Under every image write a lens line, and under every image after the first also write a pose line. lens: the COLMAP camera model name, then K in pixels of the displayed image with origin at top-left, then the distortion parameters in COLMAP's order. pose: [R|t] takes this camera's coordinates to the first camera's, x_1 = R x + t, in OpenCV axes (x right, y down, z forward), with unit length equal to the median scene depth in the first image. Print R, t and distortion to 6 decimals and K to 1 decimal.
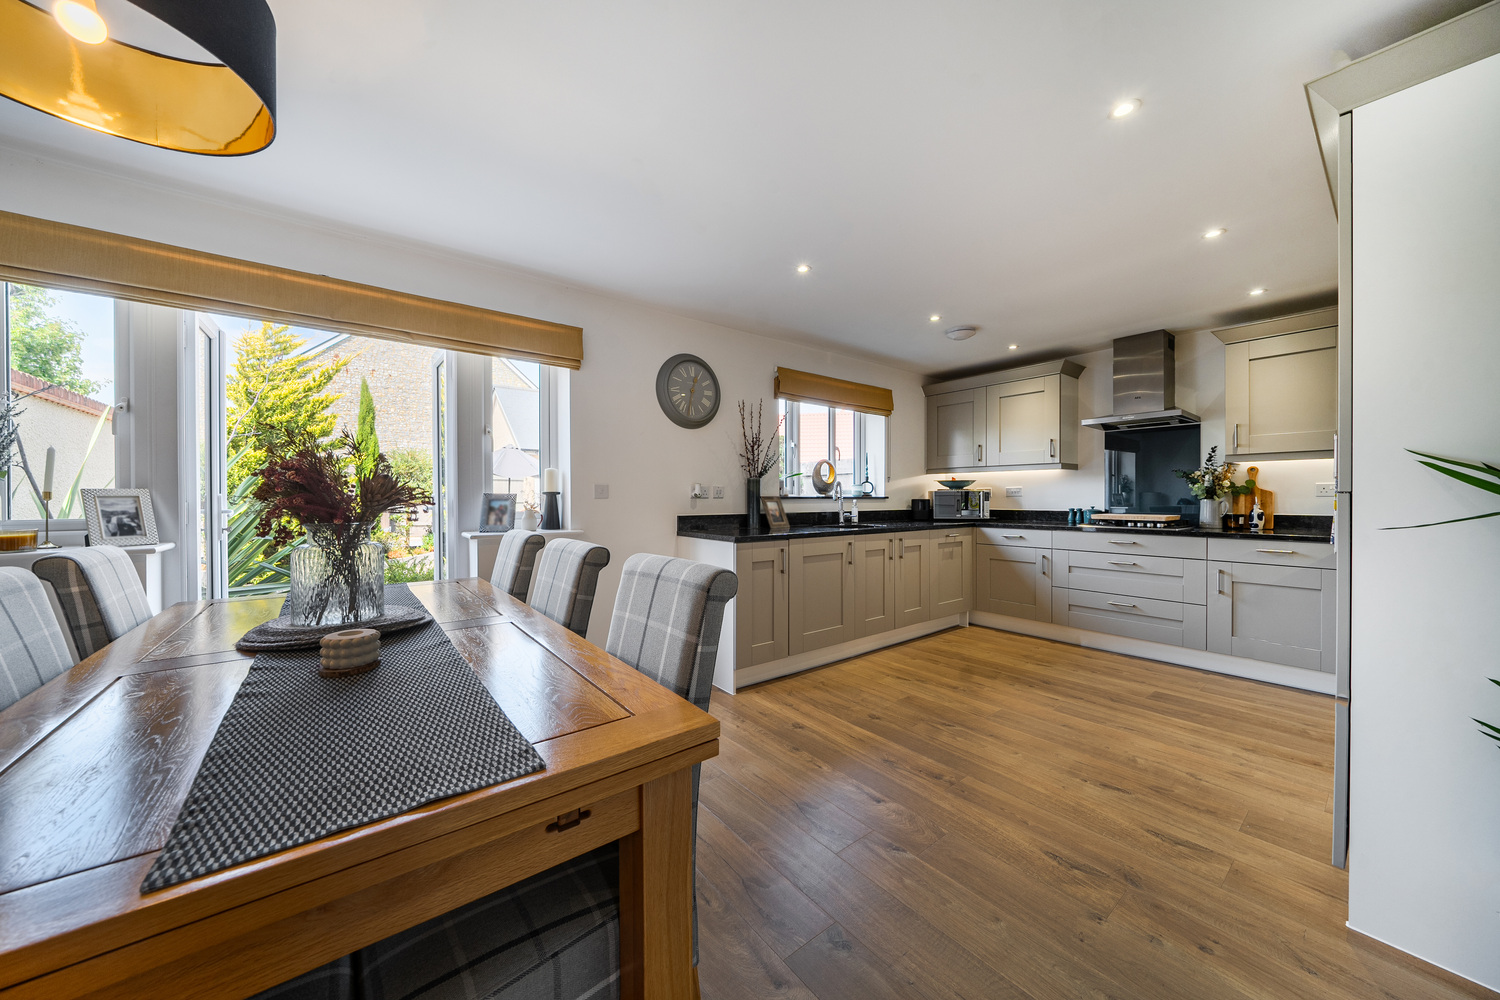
lens RADIAL K [[512.3, 0, 744.1], [0, 512.3, 500.0], [0, 0, 1]] dist [-0.002747, -0.000033]
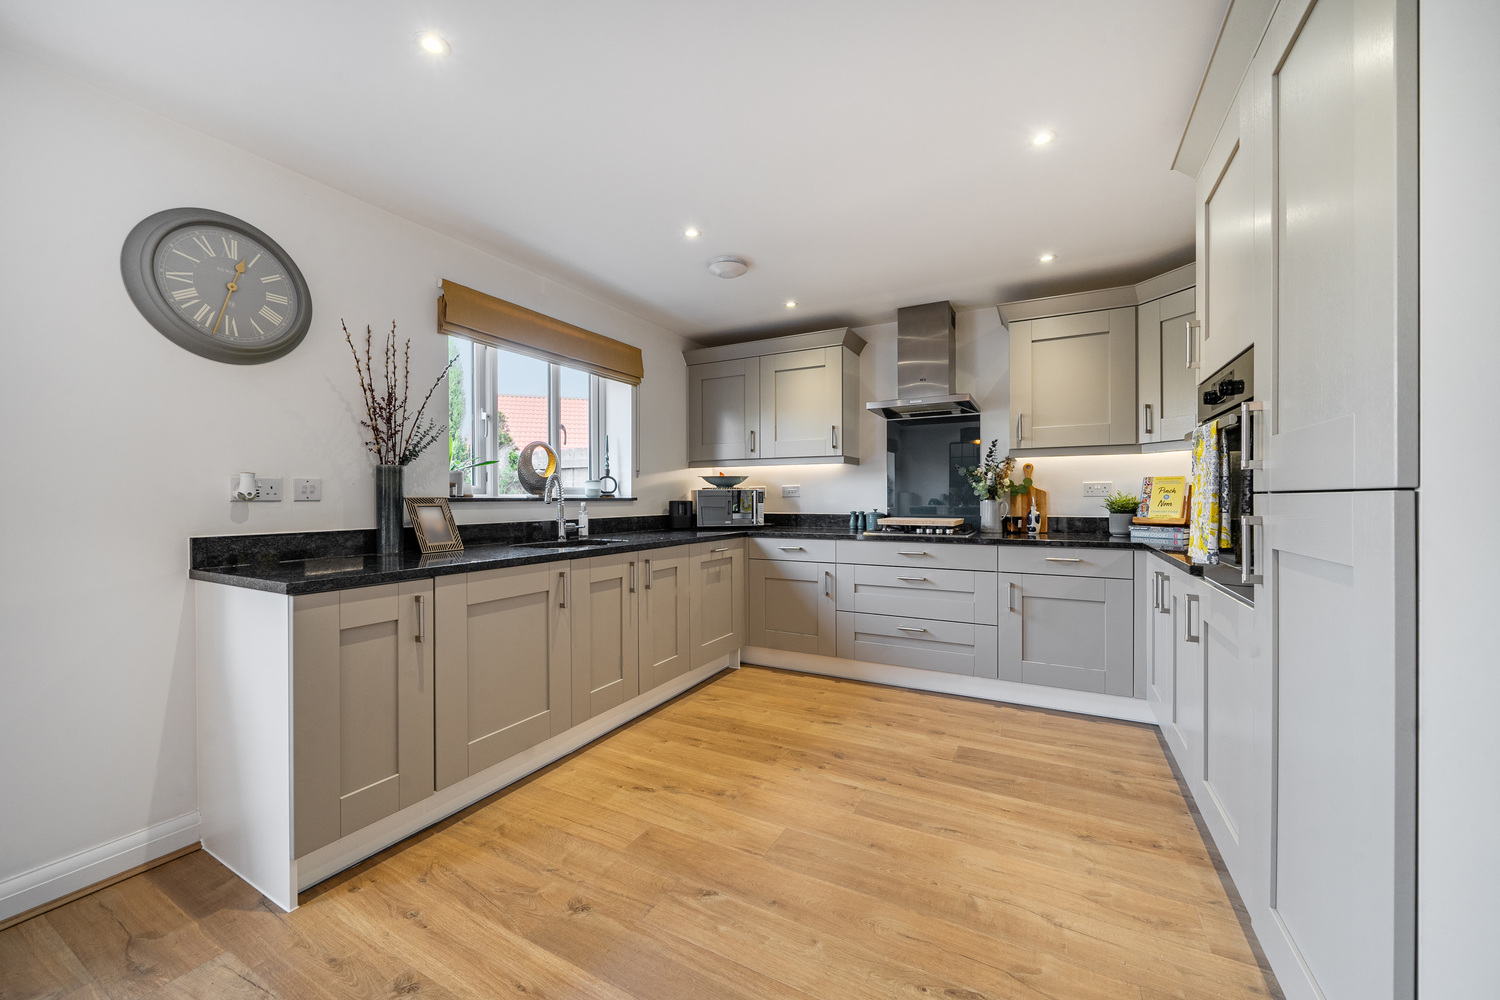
lens RADIAL K [[571.0, 0, 741.5], [0, 571.0, 498.9], [0, 0, 1]] dist [-0.001148, -0.000133]
pose [[0.915791, -0.002736, 0.401646, 0.124611], [0.004203, 0.999987, -0.002771, -0.002298], [-0.401633, 0.004226, 0.915791, 0.275214]]
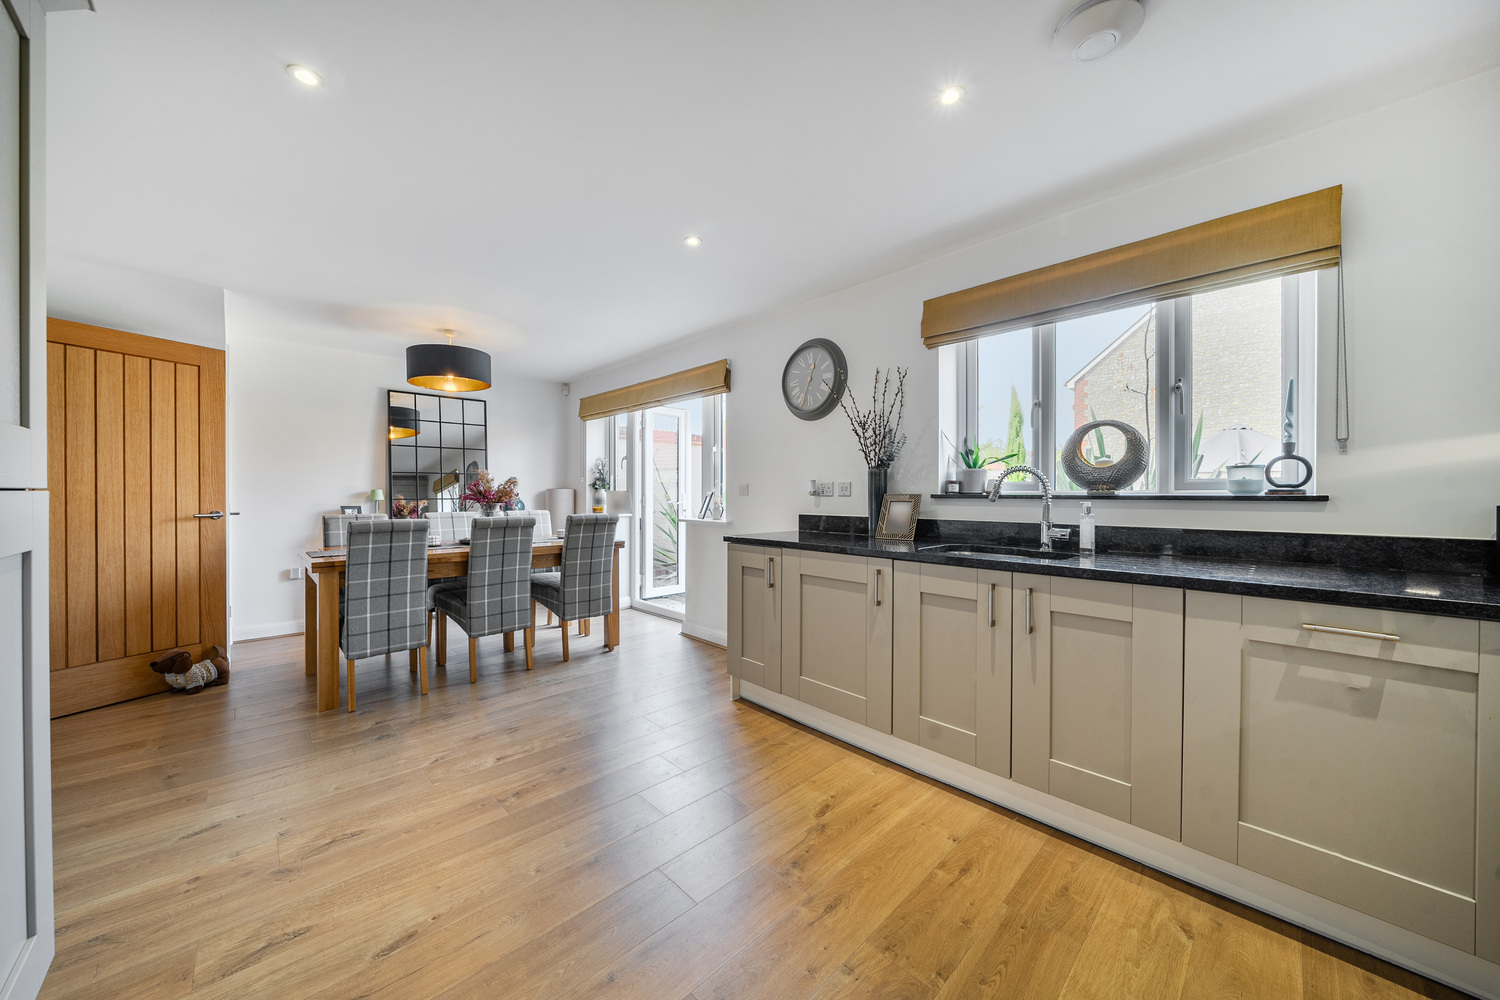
lens RADIAL K [[523.2, 0, 744.8], [0, 523.2, 497.4], [0, 0, 1]] dist [-0.002110, -0.000186]
pose [[0.104787, 0.007723, -0.994465, 0.780413], [-0.007596, 0.999947, 0.006965, -0.006288], [0.994466, 0.006824, 0.104840, 0.747415]]
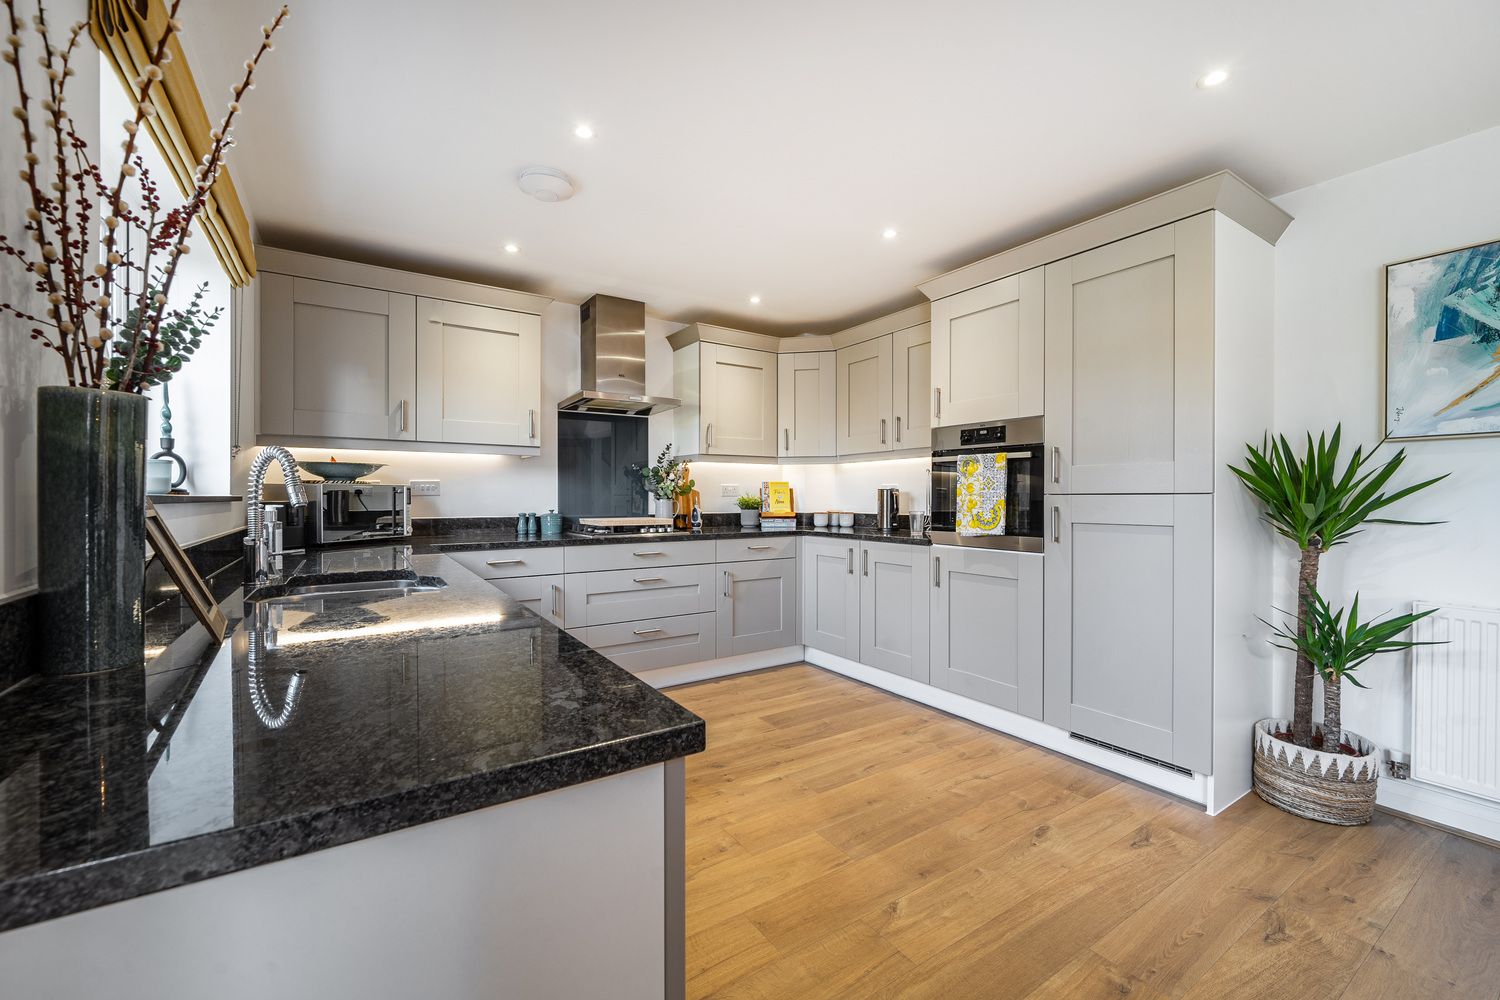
lens RADIAL K [[599.0, 0, 740.3], [0, 599.0, 499.1], [0, 0, 1]] dist [-0.000255, -0.000153]
pose [[0.086389, -0.002645, 0.996258, -0.181456], [0.006436, 0.999977, 0.002097, -0.003355], [-0.996241, 0.006231, 0.086404, 0.776222]]
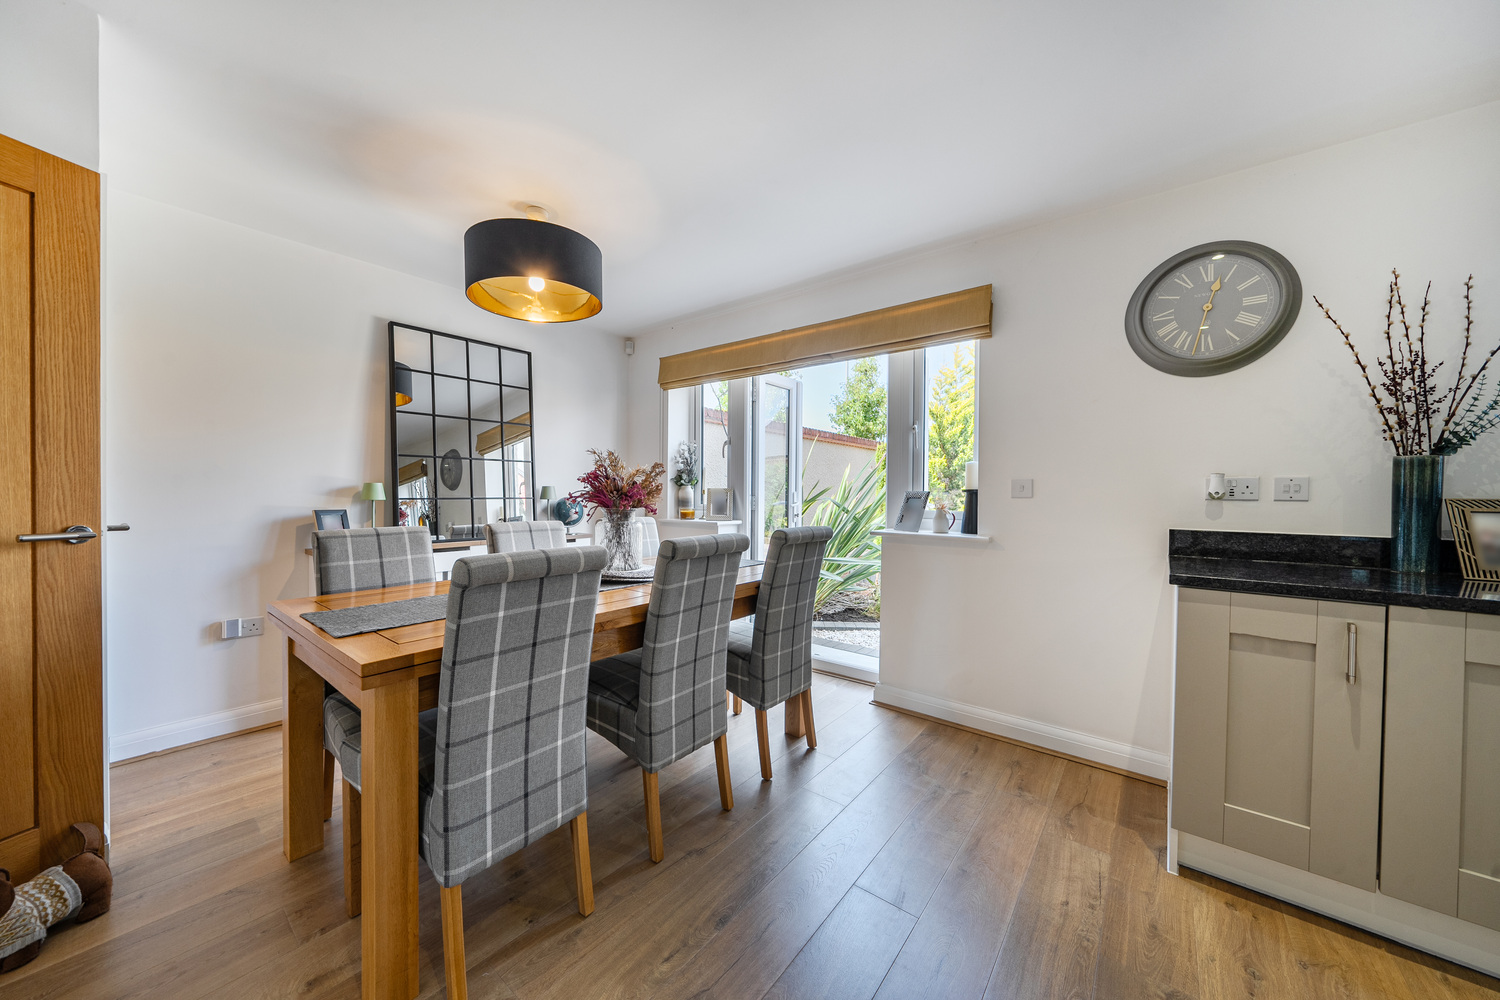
lens RADIAL K [[522.5, 0, 743.4], [0, 522.5, 499.0], [0, 0, 1]] dist [-0.004281, 0.000260]
pose [[0.232466, 0.014816, -0.972492, 0.319449], [-0.015675, 0.999811, 0.011485, -0.002955], [0.972478, 0.012574, 0.232654, 0.359450]]
